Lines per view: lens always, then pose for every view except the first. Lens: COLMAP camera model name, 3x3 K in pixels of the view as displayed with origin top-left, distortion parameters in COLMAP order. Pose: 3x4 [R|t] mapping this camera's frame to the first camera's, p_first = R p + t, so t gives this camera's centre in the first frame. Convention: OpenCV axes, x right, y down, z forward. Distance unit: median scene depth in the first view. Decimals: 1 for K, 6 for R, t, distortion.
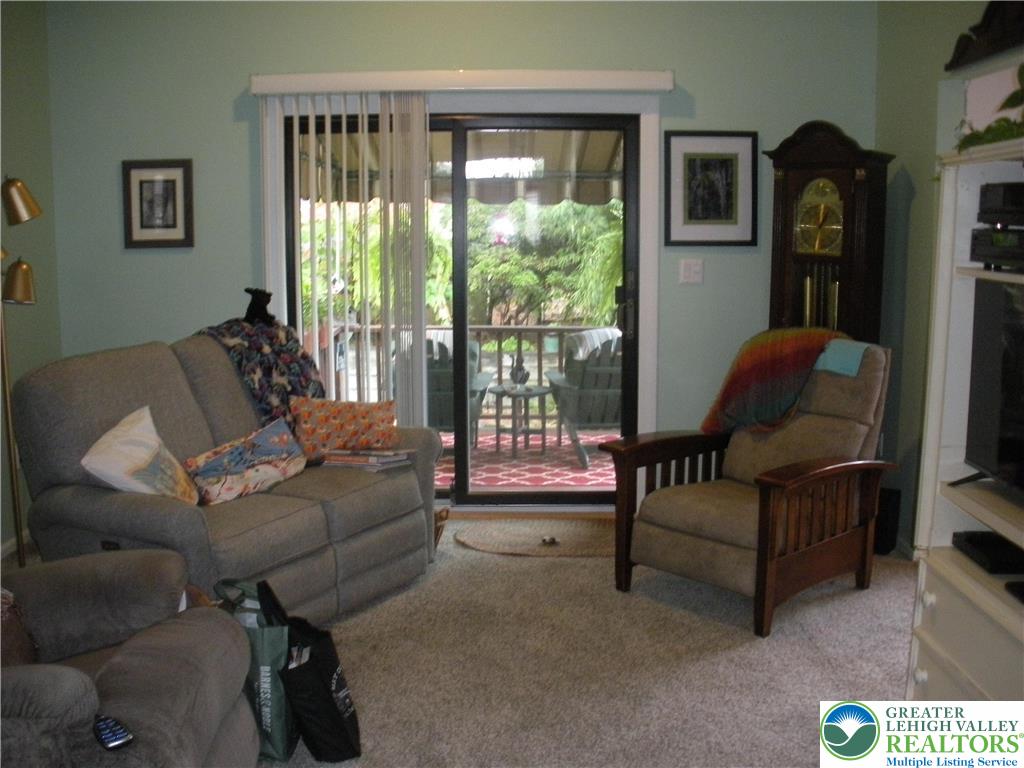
lens RADIAL K [[1077.1, 0, 507.4], [0, 1077.1, 386.0], [0, 0, 1]] dist [-0.295762, 0.341311]
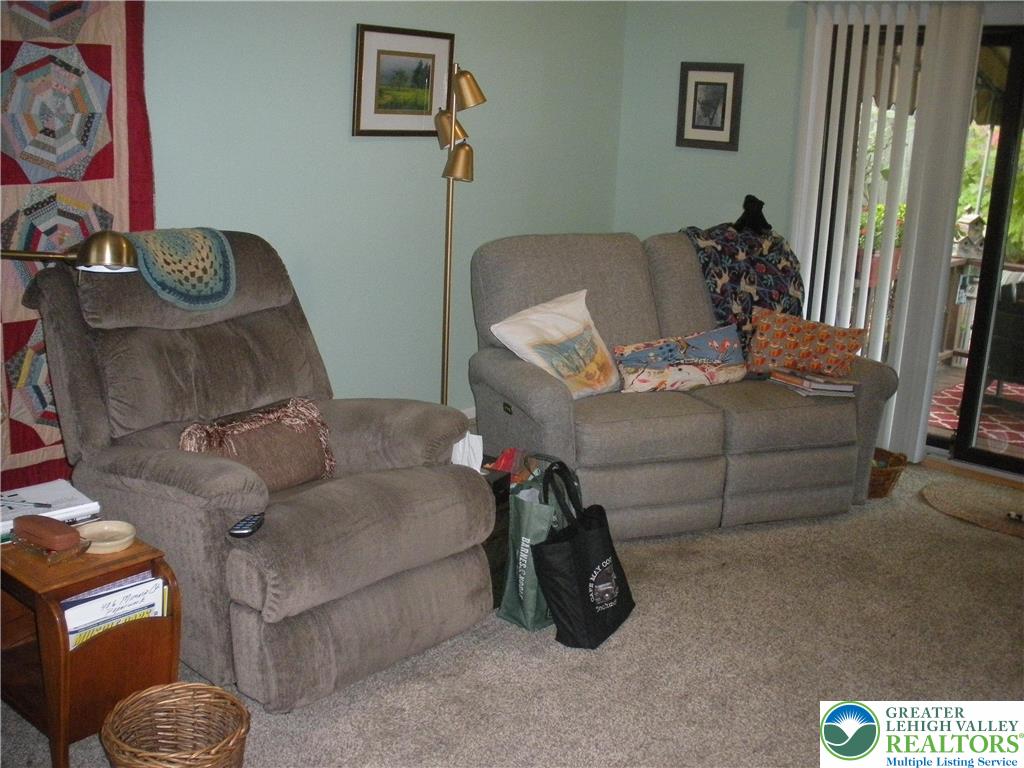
lens RADIAL K [[1077.1, 0, 507.4], [0, 1077.1, 386.0], [0, 0, 1]] dist [-0.295762, 0.341311]
pose [[0.761455, 0.194711, -0.618283, 0.246441], [-0.143817, 0.980794, 0.131755, -0.014524], [0.632062, -0.011406, 0.774833, 0.089559]]
